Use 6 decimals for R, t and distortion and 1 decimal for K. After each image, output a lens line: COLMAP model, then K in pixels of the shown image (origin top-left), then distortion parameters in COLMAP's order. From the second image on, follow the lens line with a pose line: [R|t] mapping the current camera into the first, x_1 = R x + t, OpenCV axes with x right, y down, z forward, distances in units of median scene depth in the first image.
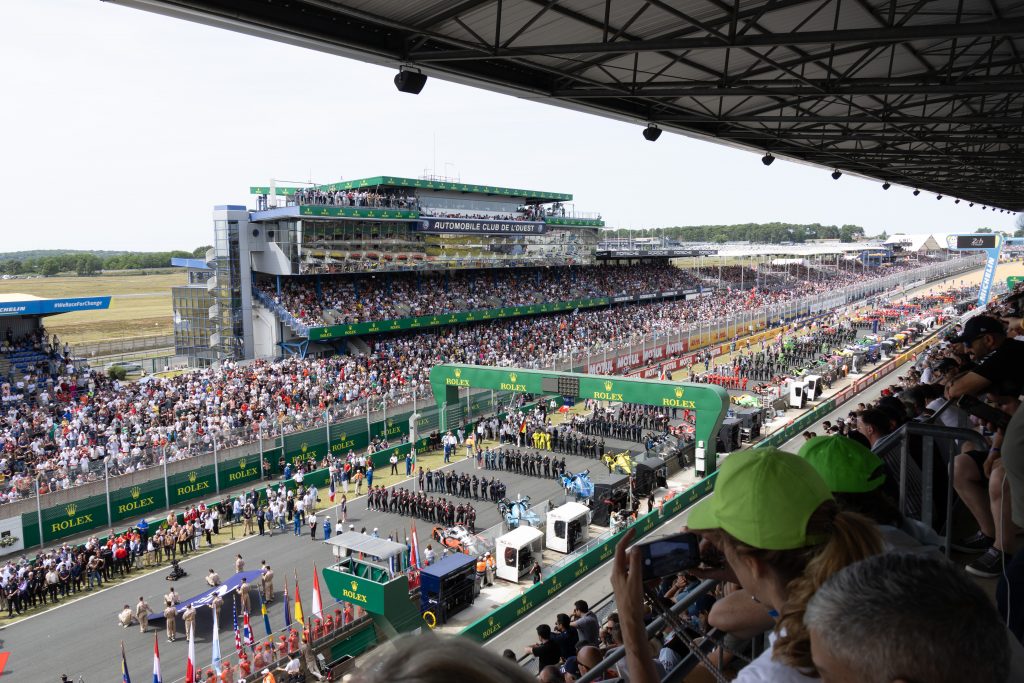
lens RADIAL K [[861.0, 0, 551.0], [0, 861.0, 340.9], [0, 0, 1]] dist [0.000582, 0.002422]
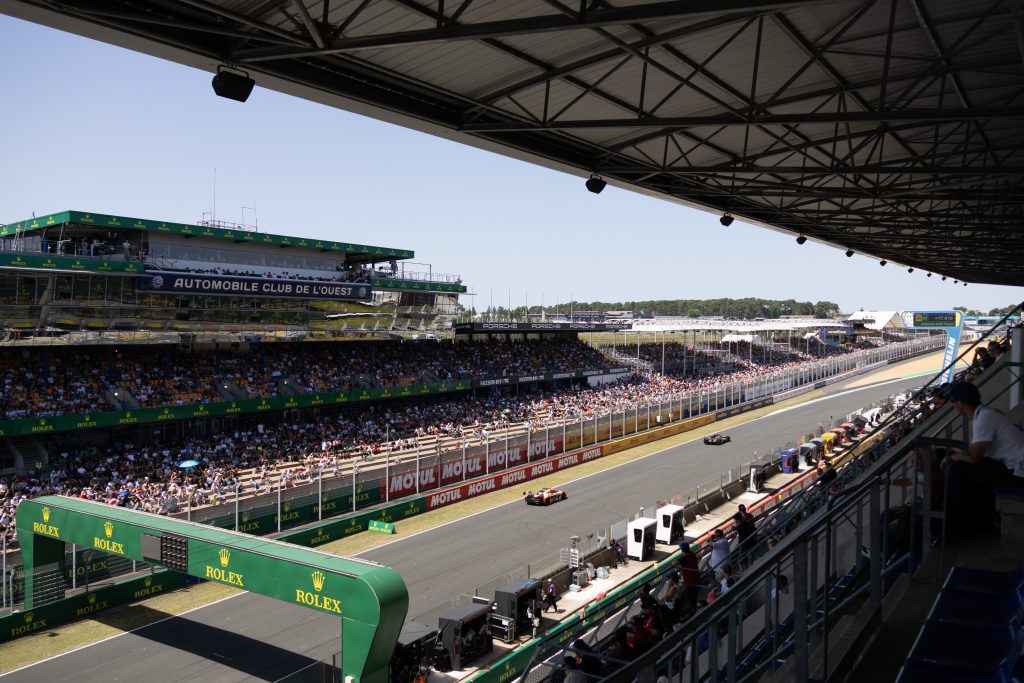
lens RADIAL K [[861.0, 0, 551.0], [0, 861.0, 340.9], [0, 0, 1]] dist [0.000582, 0.002422]
pose [[0.999702, 0.016571, 0.017923, 0.108231], [-0.015024, 0.996413, -0.083279, -0.018380], [-0.019238, 0.082985, 0.996365, 0.169618]]
